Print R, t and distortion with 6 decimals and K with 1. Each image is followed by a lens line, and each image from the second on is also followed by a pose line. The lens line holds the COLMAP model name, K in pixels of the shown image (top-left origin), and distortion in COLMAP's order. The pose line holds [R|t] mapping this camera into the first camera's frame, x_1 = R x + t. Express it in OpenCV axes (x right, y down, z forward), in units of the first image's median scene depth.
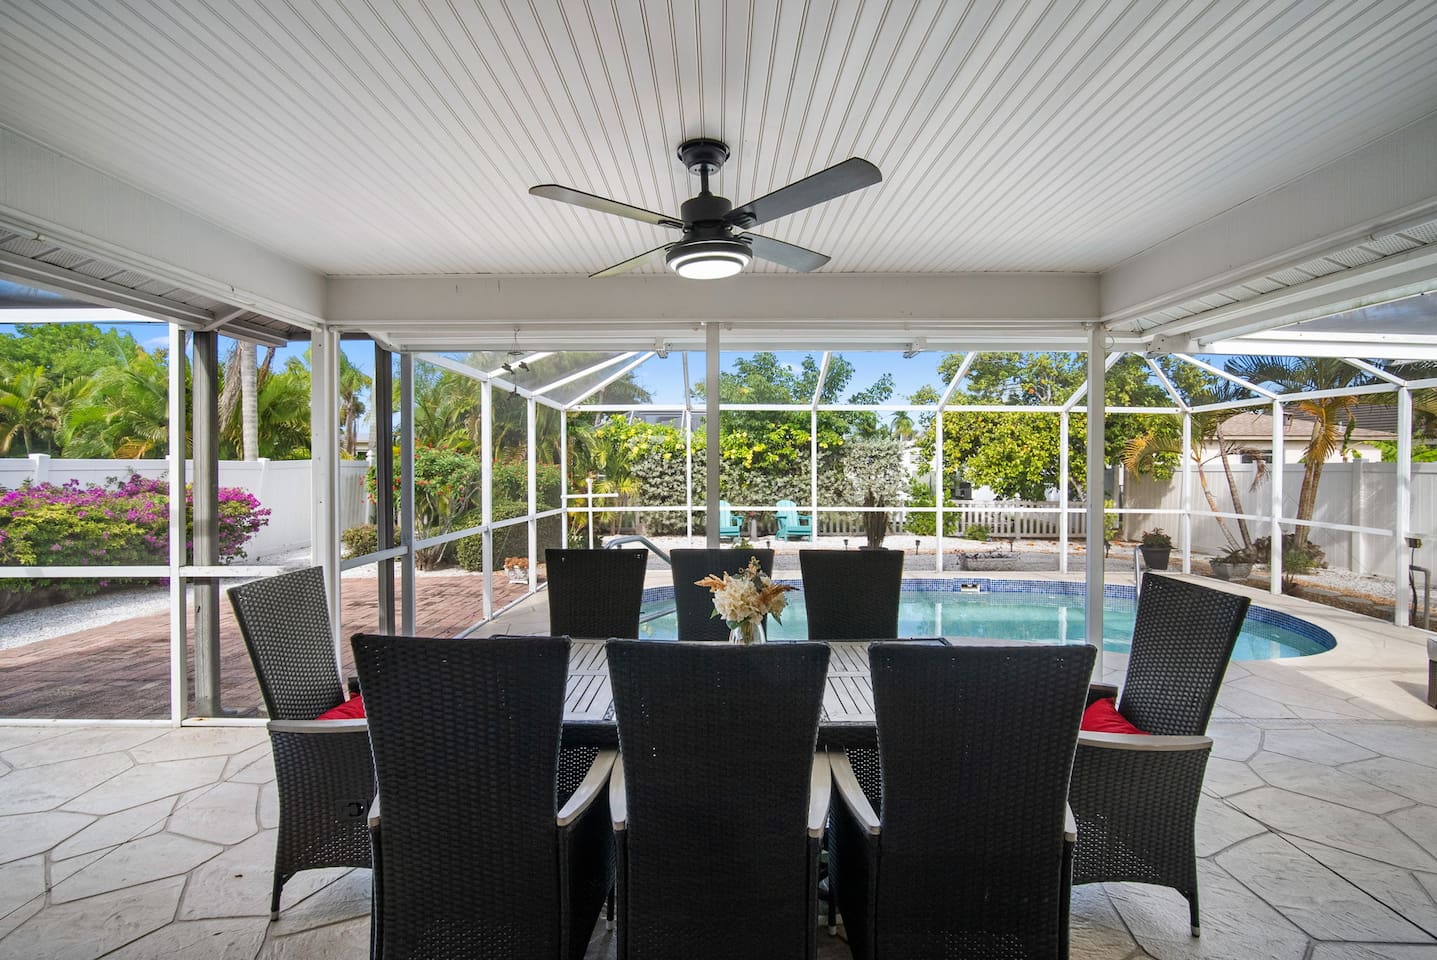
lens RADIAL K [[620.2, 0, 725.0], [0, 620.2, 468.6], [0, 0, 1]] dist [-0.008783, 0.000751]
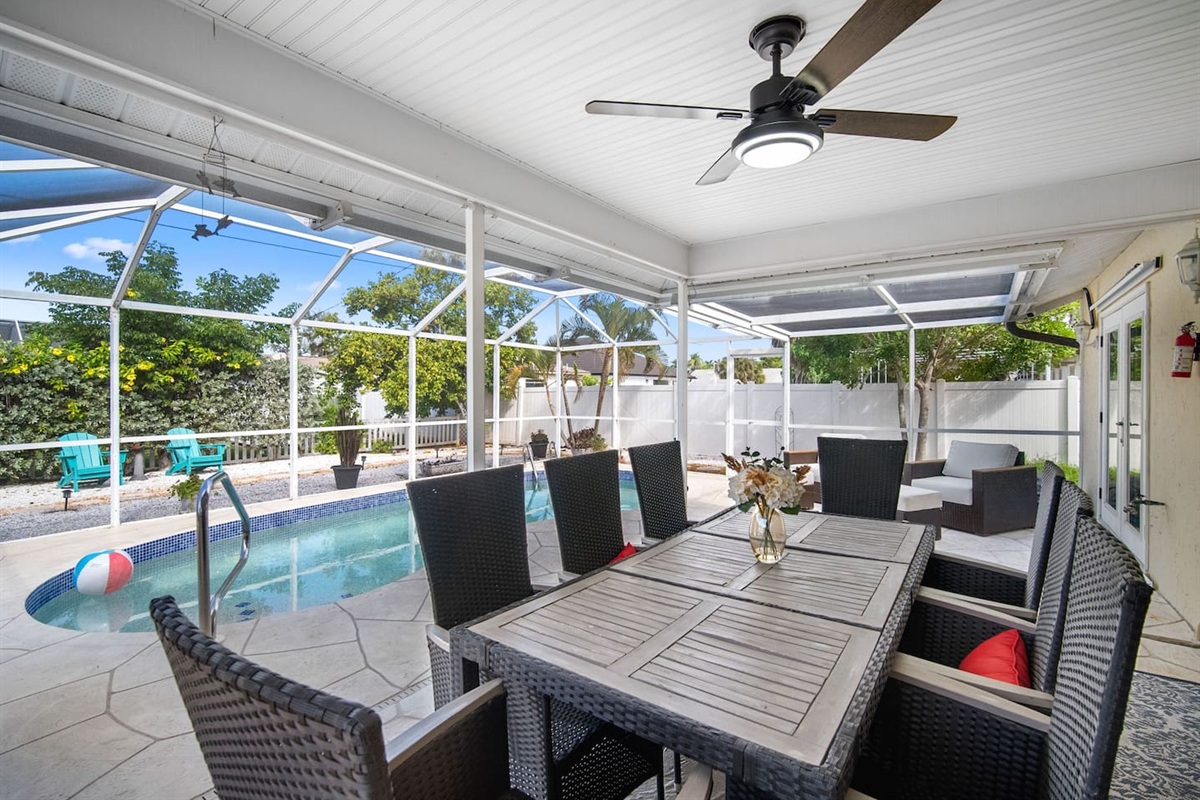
lens RADIAL K [[517.9, 0, 605.4], [0, 517.9, 390.5], [0, 0, 1]] dist [-0.008783, 0.000751]
pose [[0.598296, -0.002750, 0.801271, -0.125466], [0.009965, 0.999942, -0.004009, 0.008166], [-0.801214, 0.010383, 0.598288, 0.106337]]
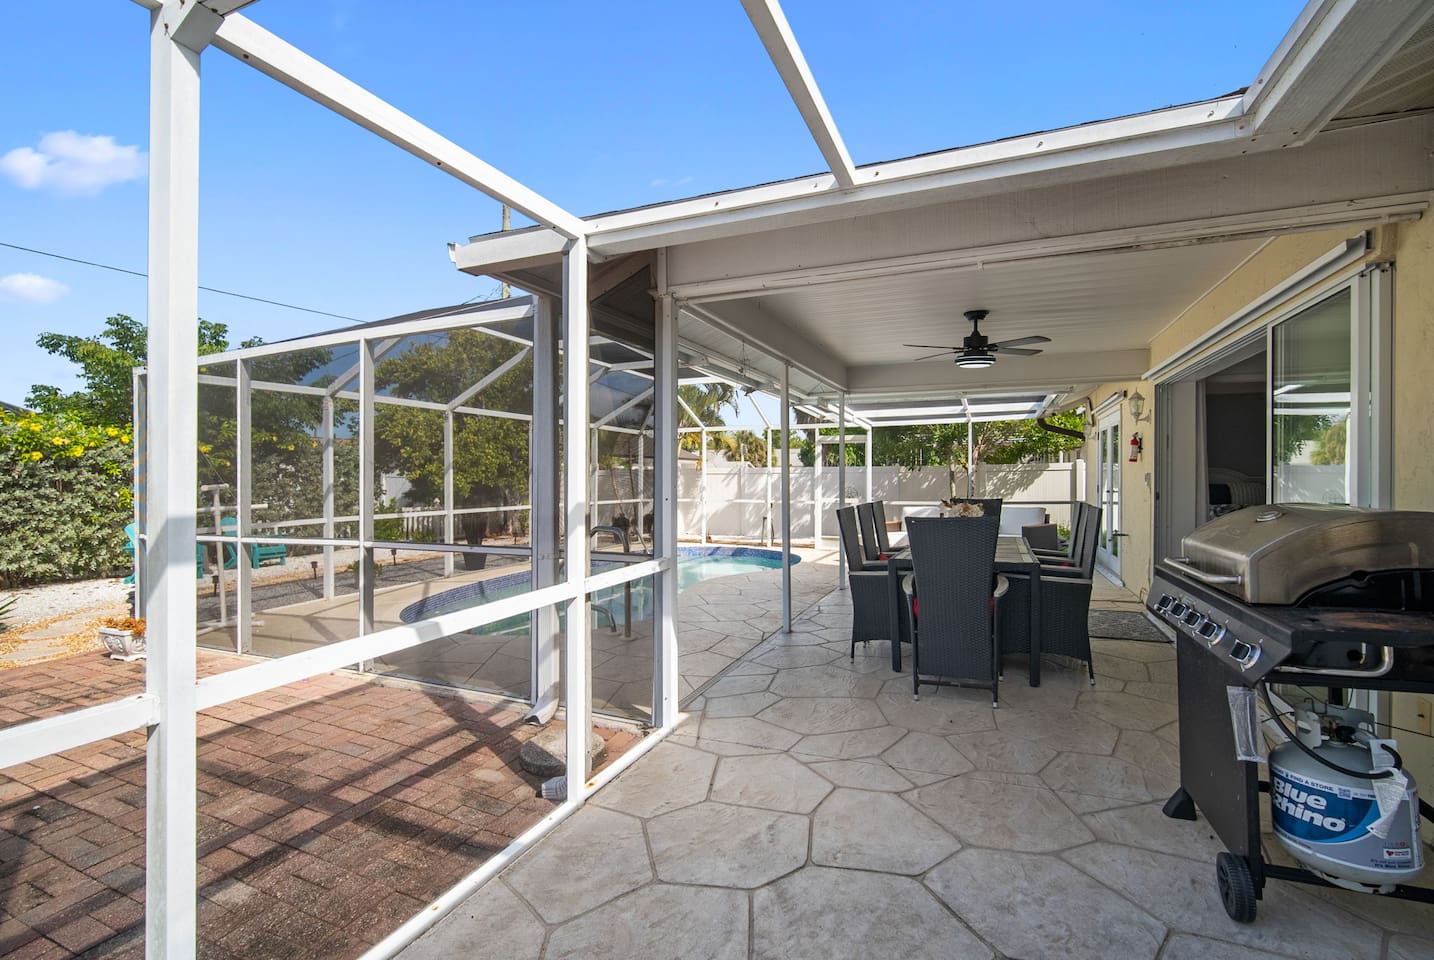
lens RADIAL K [[618.9, 0, 723.5], [0, 618.9, 468.7], [0, 0, 1]] dist [-0.008783, 0.000751]
pose [[0.410398, 0.005311, 0.911891, -0.359509], [0.016661, 0.999772, -0.013321, 0.011473], [-0.911754, 0.020660, 0.410216, 0.134076]]
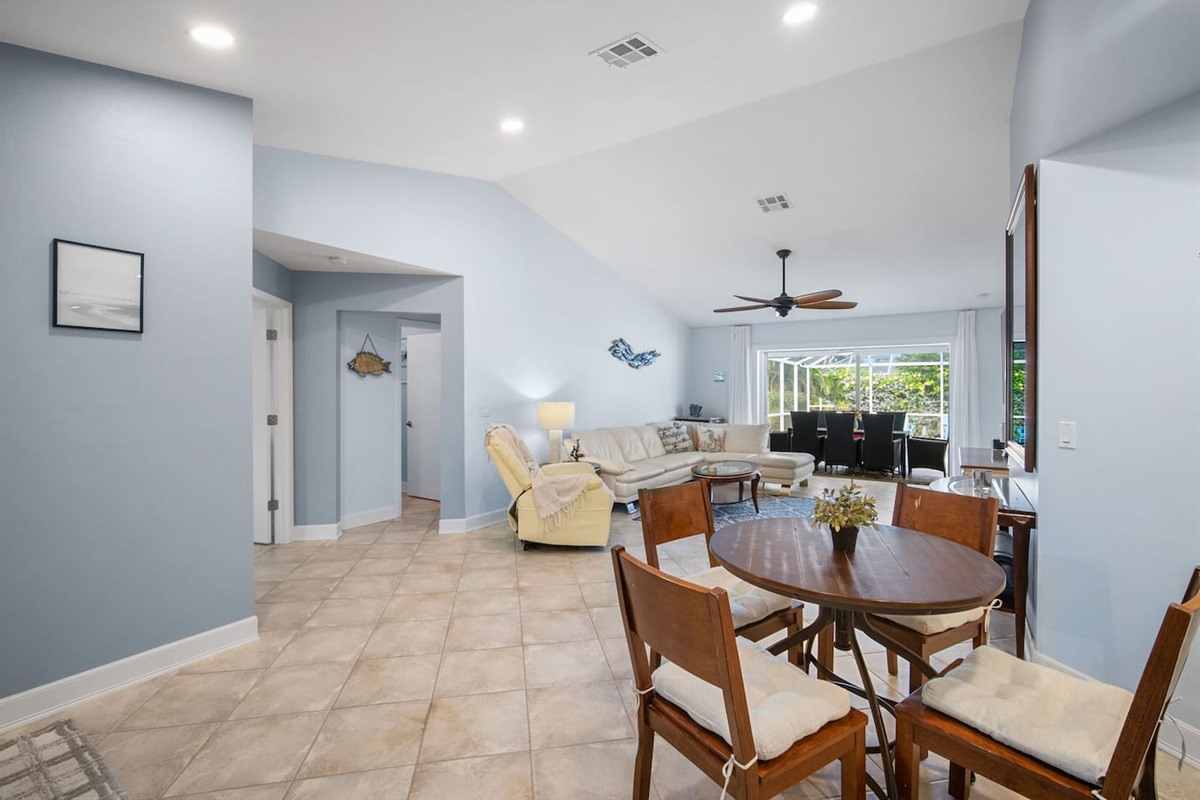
lens RADIAL K [[517.9, 0, 605.4], [0, 517.9, 390.5], [0, 0, 1]] dist [-0.008783, 0.000751]
pose [[0.821873, 0.001108, -0.569669, 0.128269], [-0.009278, 0.999892, -0.011440, 0.009879], [0.569595, 0.014688, 0.821794, -0.606422]]
